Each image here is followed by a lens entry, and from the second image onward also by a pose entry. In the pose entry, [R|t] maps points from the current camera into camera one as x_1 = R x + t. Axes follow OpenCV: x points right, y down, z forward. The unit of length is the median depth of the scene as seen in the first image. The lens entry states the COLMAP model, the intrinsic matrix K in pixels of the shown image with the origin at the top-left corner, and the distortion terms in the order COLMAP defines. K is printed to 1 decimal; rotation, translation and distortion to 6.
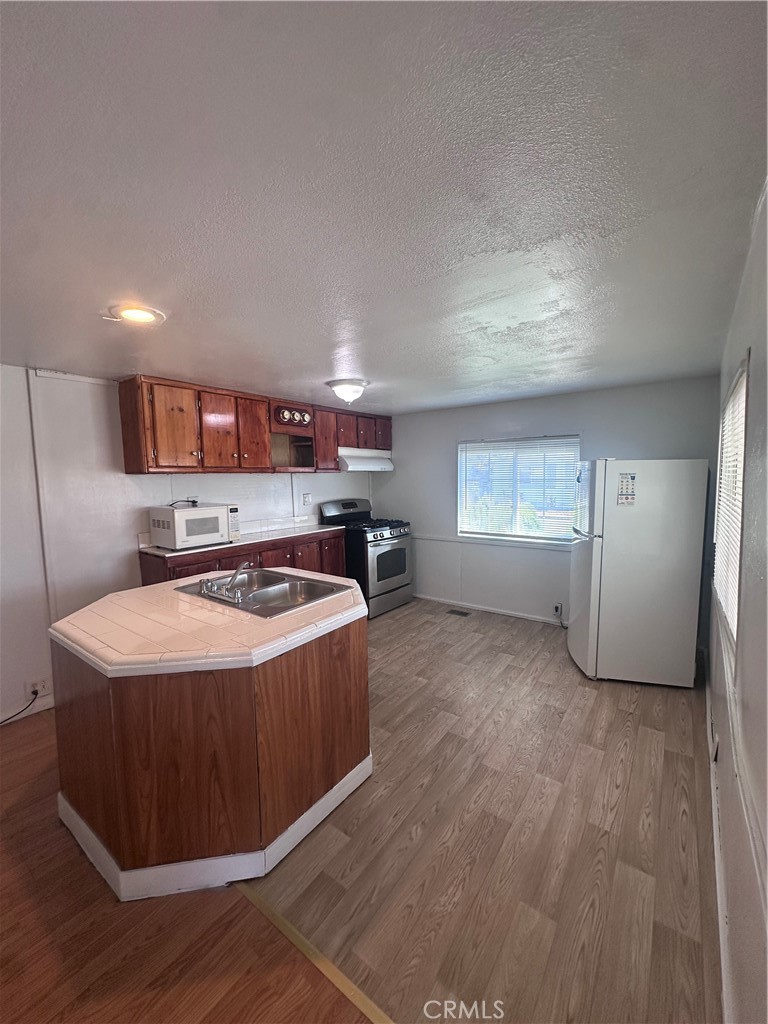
lens RADIAL K [[410.7, 0, 387.0], [0, 410.7, 514.7], [0, 0, 1]] dist [-0.003580, 0.000886]
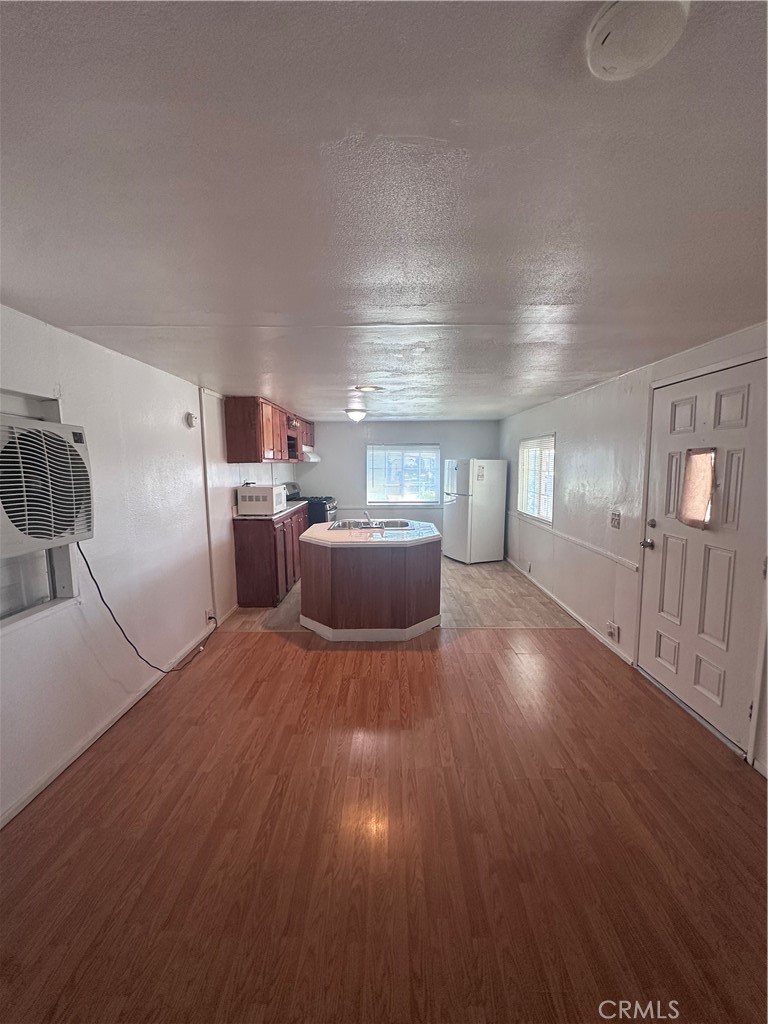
lens RADIAL K [[410.7, 0, 385.9], [0, 410.7, 512.4], [0, 0, 1]] dist [-0.003580, 0.000886]
pose [[0.813180, -0.063319, 0.578558, -0.996963], [0.048478, 0.997979, 0.041084, 0.029851], [-0.579990, -0.005361, 0.814606, -0.441263]]
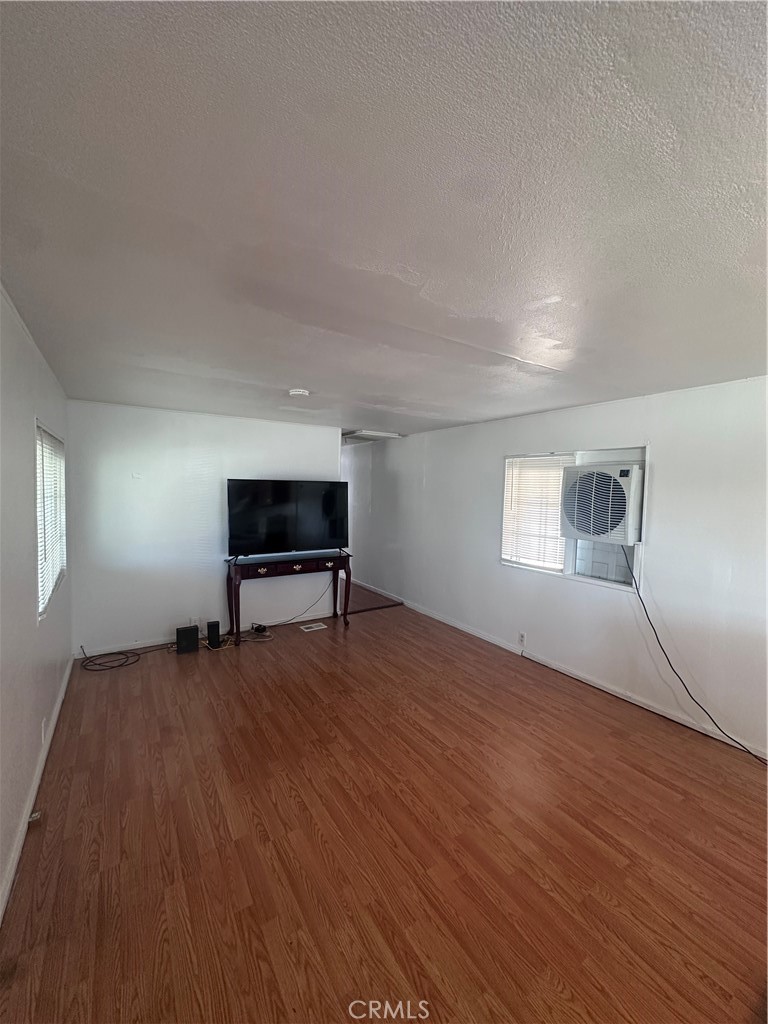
lens RADIAL K [[410.7, 0, 385.0], [0, 410.7, 512.4], [0, 0, 1]] dist [-0.003580, 0.000886]
pose [[-0.356871, 0.050076, -0.932810, 0.071346], [-0.101596, 0.990558, 0.092044, -0.029264], [0.928612, 0.127618, -0.348414, 0.207840]]
